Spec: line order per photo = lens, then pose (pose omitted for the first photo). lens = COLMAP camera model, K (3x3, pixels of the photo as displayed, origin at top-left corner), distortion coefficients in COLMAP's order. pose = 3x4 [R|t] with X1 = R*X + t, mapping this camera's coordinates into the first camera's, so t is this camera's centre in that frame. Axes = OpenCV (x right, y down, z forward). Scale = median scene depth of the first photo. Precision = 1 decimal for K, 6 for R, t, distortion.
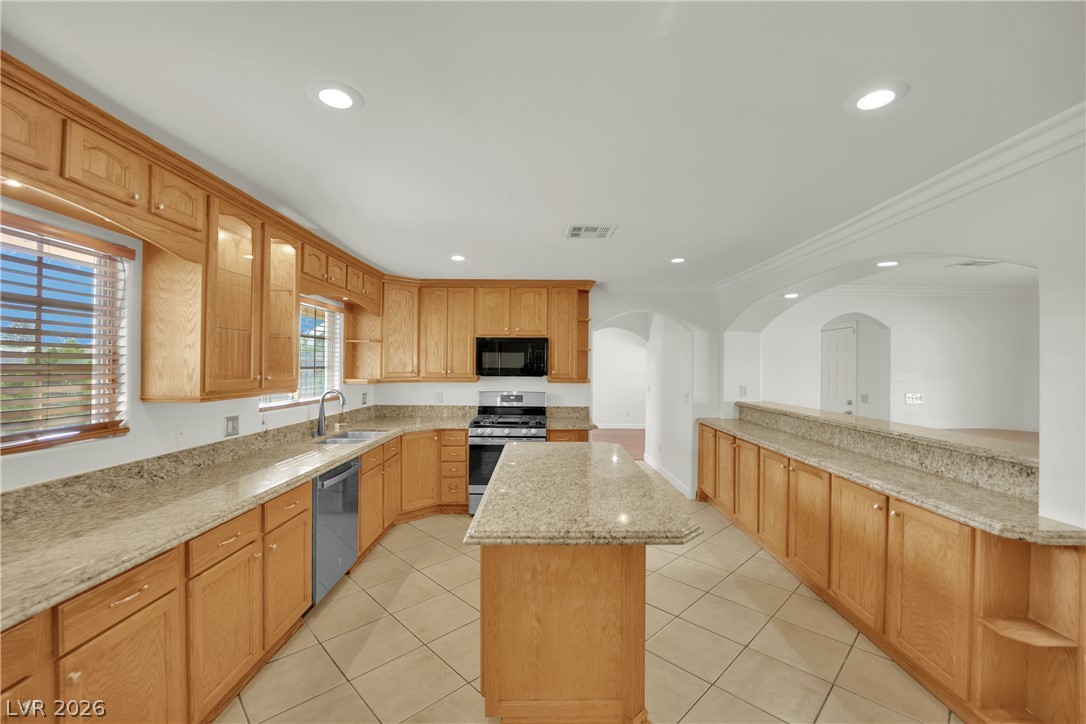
lens RADIAL K [[448.6, 0, 543.0], [0, 448.6, 362.0], [0, 0, 1]] dist [-0.000788, -0.000227]
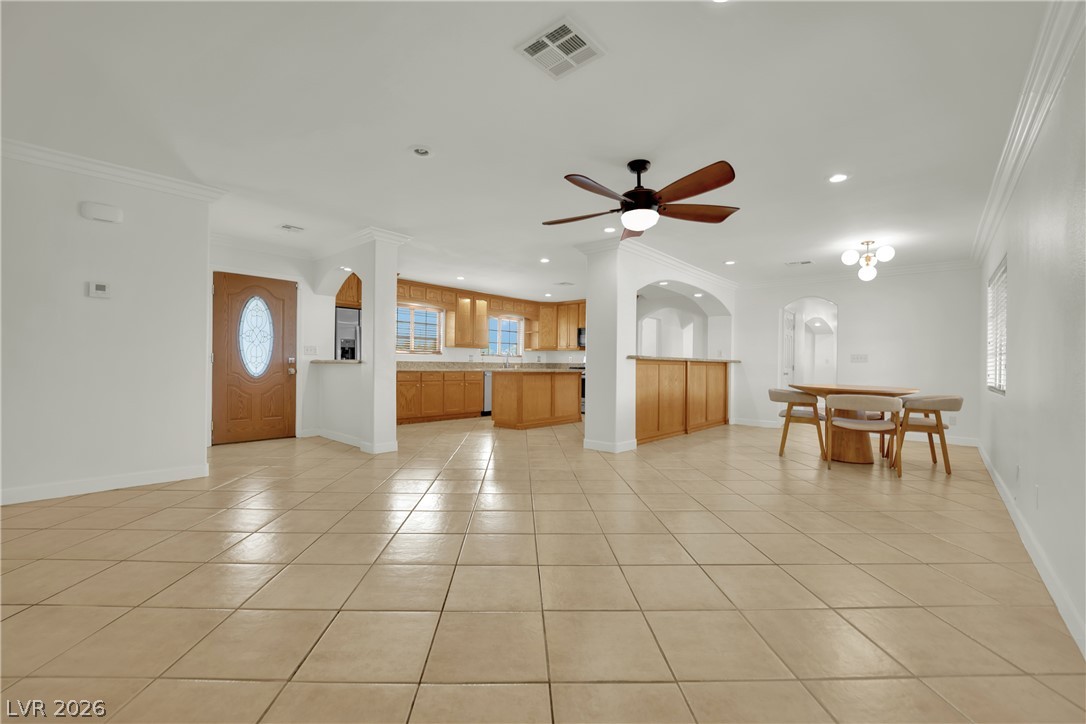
lens RADIAL K [[448.6, 0, 543.0], [0, 448.6, 362.0], [0, 0, 1]] dist [-0.000788, -0.000227]
pose [[0.747006, 0.001881, -0.664815, 1.699520], [-0.004212, 0.999989, -0.001904, 0.158898], [0.664805, 0.004222, 0.747005, -0.989037]]
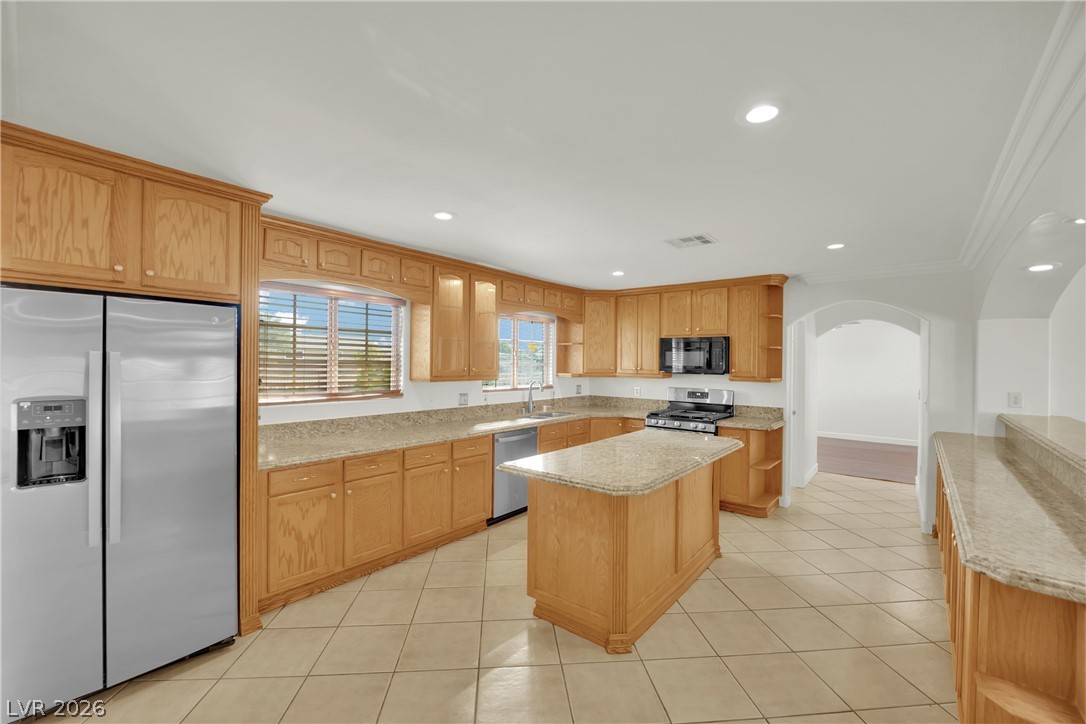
lens RADIAL K [[458.2, 0, 543.0], [0, 458.2, 362.0], [0, 0, 1]] dist [0.000673, -0.000006]
pose [[0.776780, 0.002543, -0.629767, 0.526459], [-0.001549, 0.999997, 0.002127, 0.003509], [0.629770, -0.000677, 0.776781, -0.098071]]
